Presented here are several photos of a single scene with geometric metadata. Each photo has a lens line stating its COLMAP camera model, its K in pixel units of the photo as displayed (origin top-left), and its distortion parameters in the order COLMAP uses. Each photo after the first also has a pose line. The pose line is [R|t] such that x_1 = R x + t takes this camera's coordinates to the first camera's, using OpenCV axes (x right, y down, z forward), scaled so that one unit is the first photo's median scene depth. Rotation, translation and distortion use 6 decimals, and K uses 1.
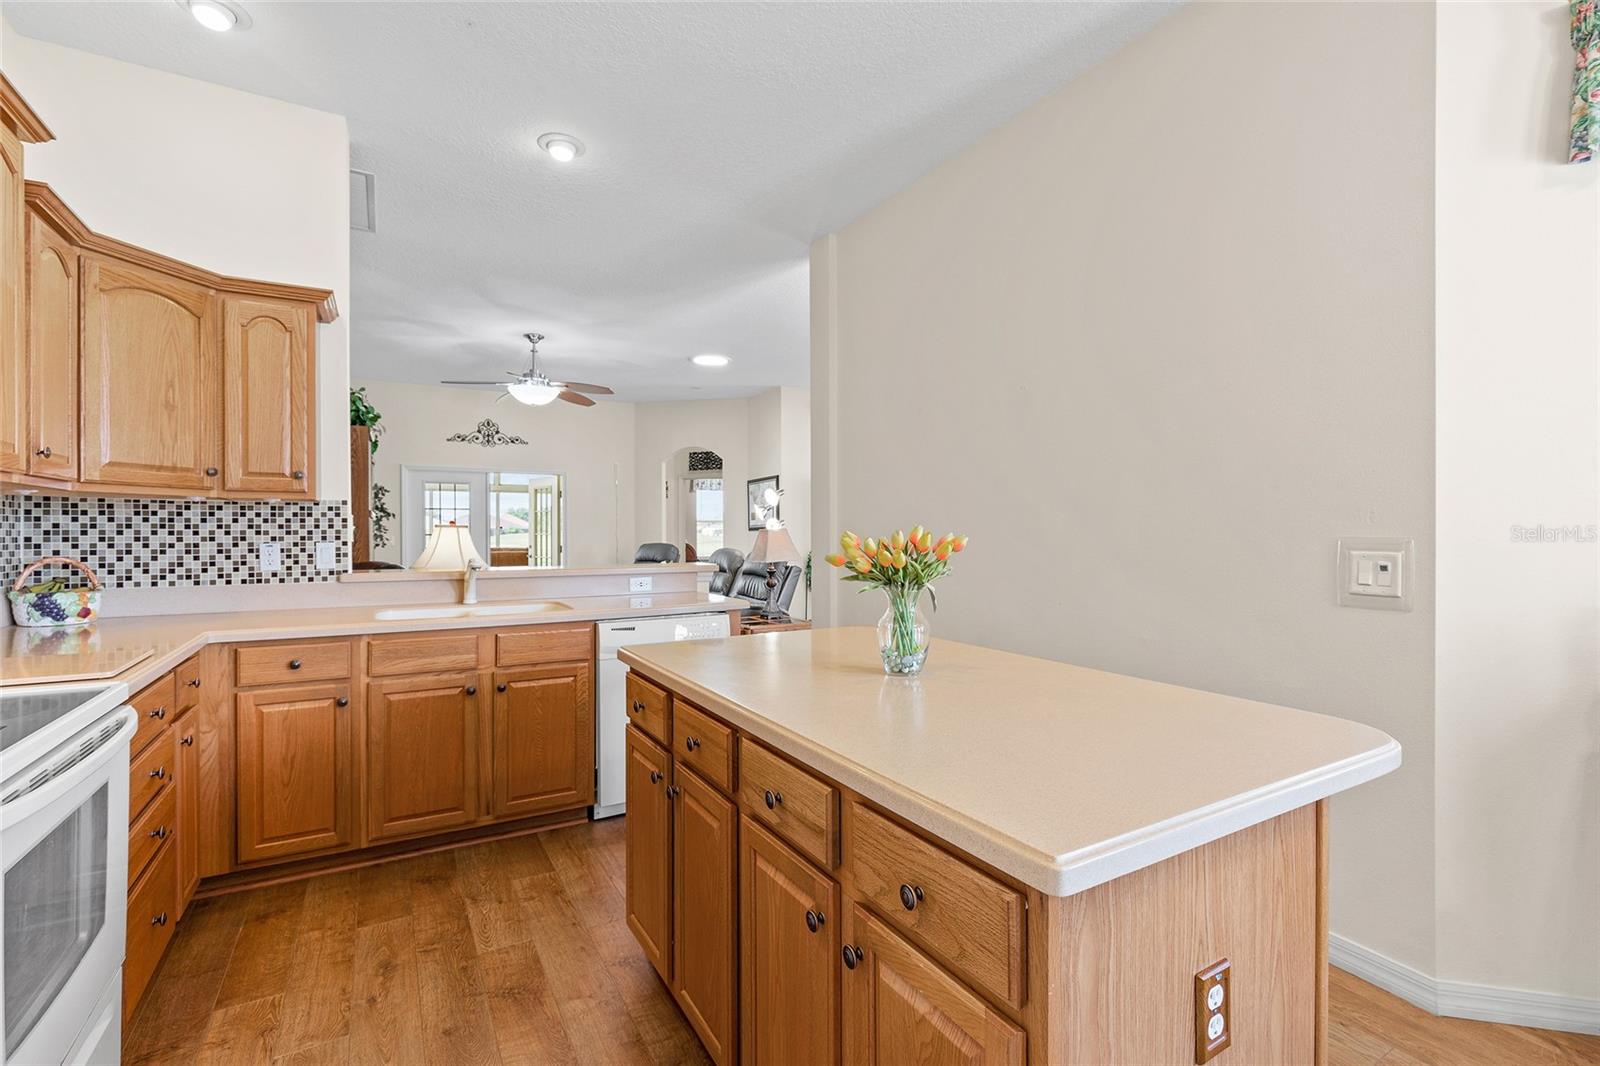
lens RADIAL K [[717.7, 0, 794.1], [0, 717.7, 527.2], [0, 0, 1]] dist [0.006438, -0.000199]
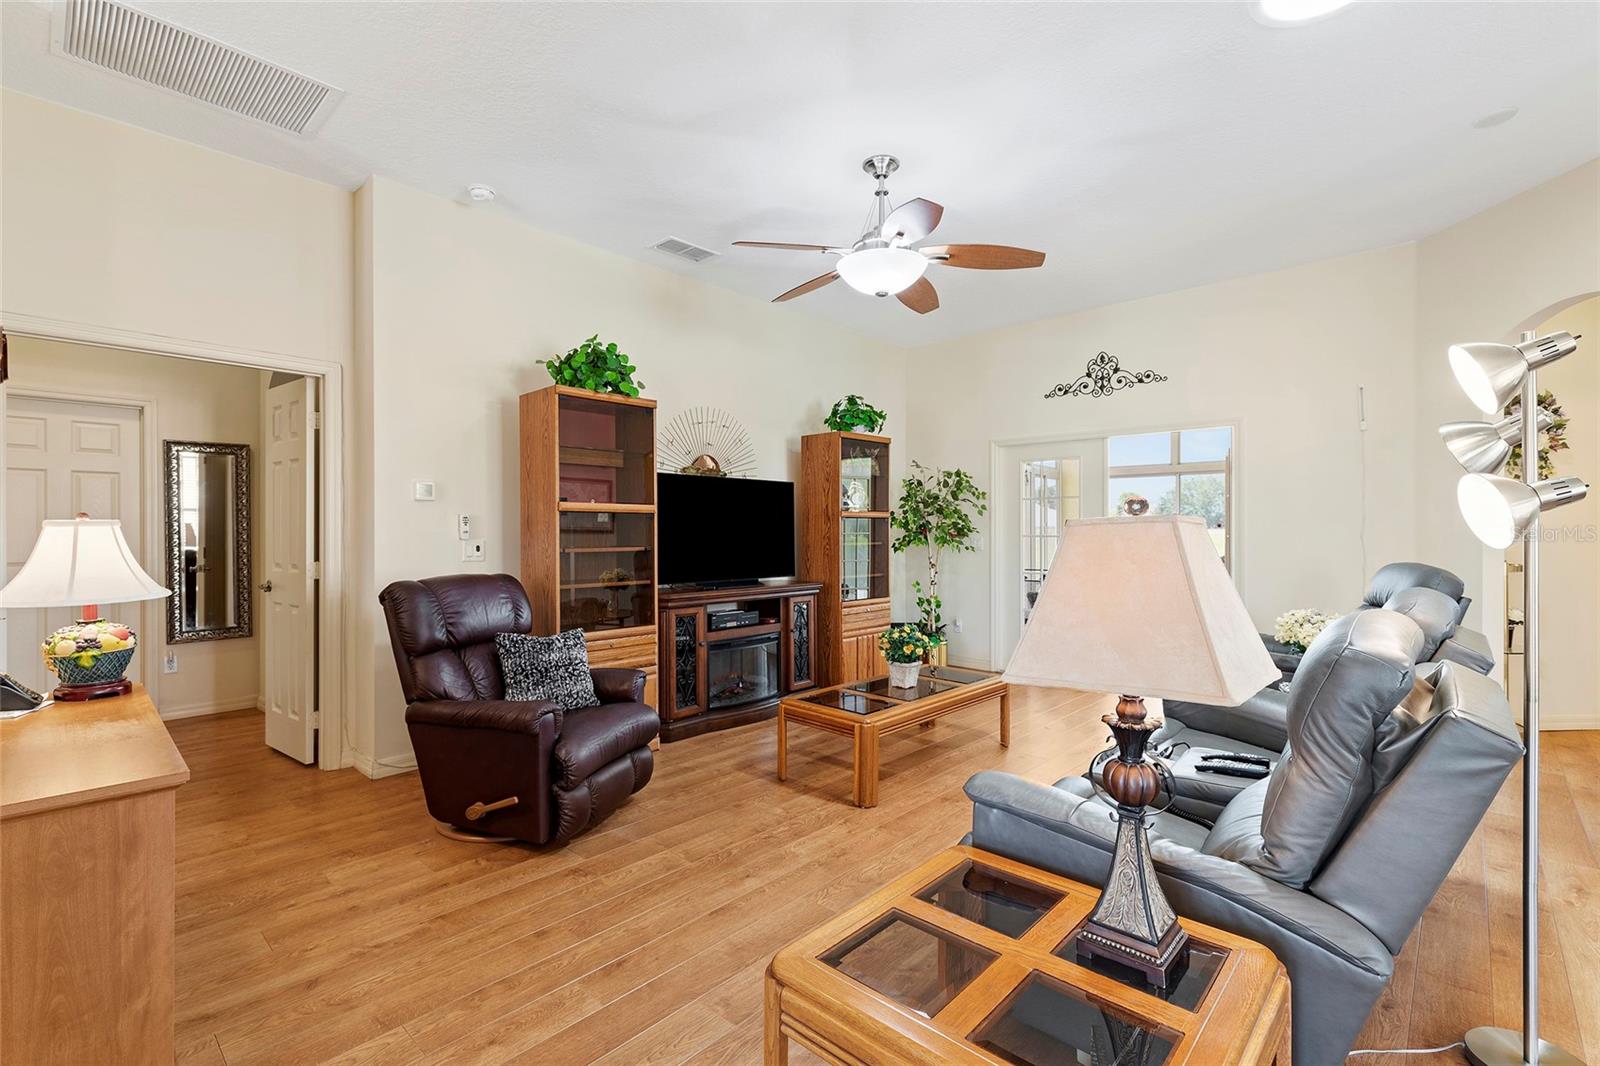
lens RADIAL K [[717.7, 0, 804.5], [0, 717.7, 532.0], [0, 0, 1]] dist [0.006438, -0.000199]
pose [[0.305971, 0.002335, -0.952038, 0.093679], [0.003056, 0.999989, 0.003435, 0.003597], [0.952036, -0.003960, 0.305961, 0.561939]]
